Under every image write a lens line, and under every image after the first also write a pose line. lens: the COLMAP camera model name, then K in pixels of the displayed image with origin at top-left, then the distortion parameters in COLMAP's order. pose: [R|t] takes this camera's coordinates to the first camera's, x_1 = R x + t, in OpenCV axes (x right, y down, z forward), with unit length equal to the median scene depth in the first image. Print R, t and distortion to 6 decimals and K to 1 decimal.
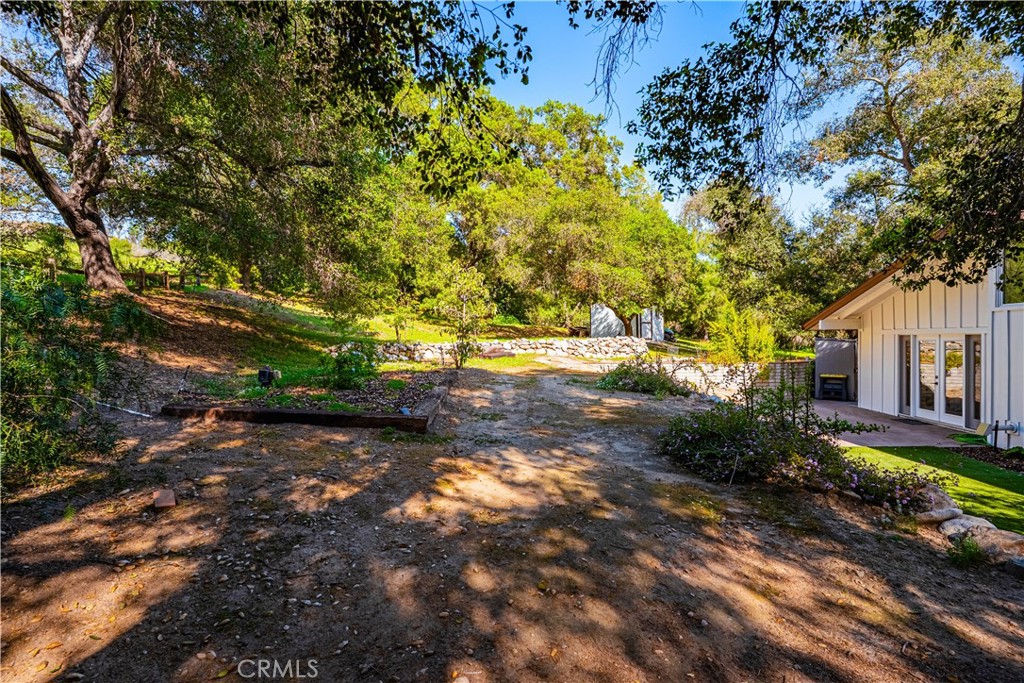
lens RADIAL K [[496.3, 0, 512.1], [0, 496.3, 340.1], [0, 0, 1]] dist [-0.000161, -0.000157]
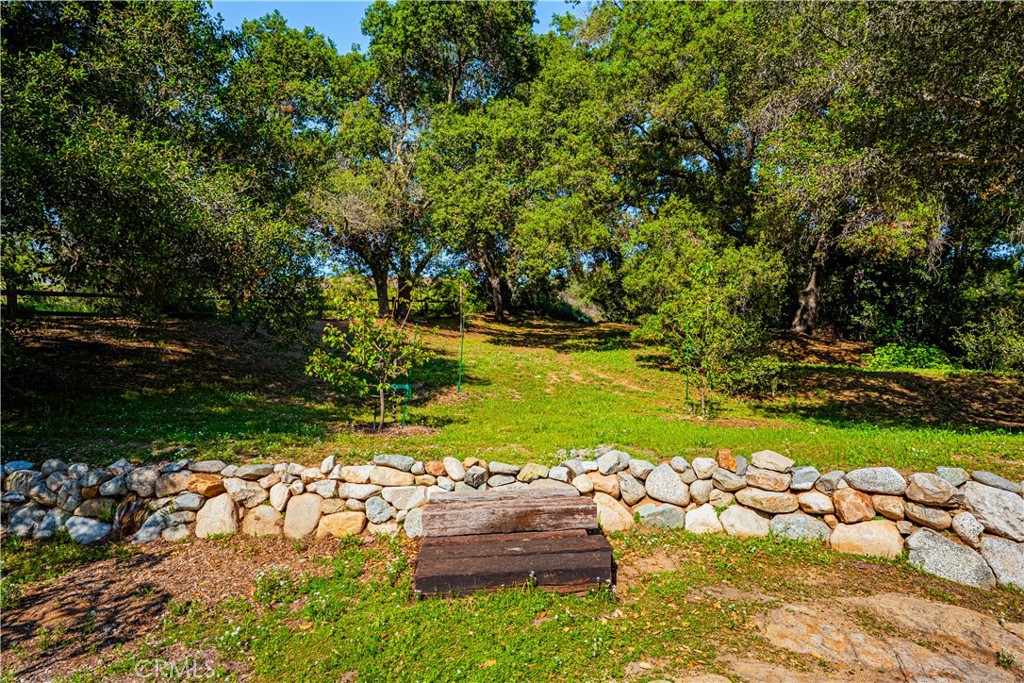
lens RADIAL K [[558.1, 0, 511.8], [0, 558.1, 341.3], [0, 0, 1]] dist [0.000001, -0.000017]
pose [[0.742800, -0.056039, -0.667164, 0.077647], [0.001294, 0.996609, -0.082271, -0.022522], [0.669512, 0.060248, 0.740354, 0.611287]]
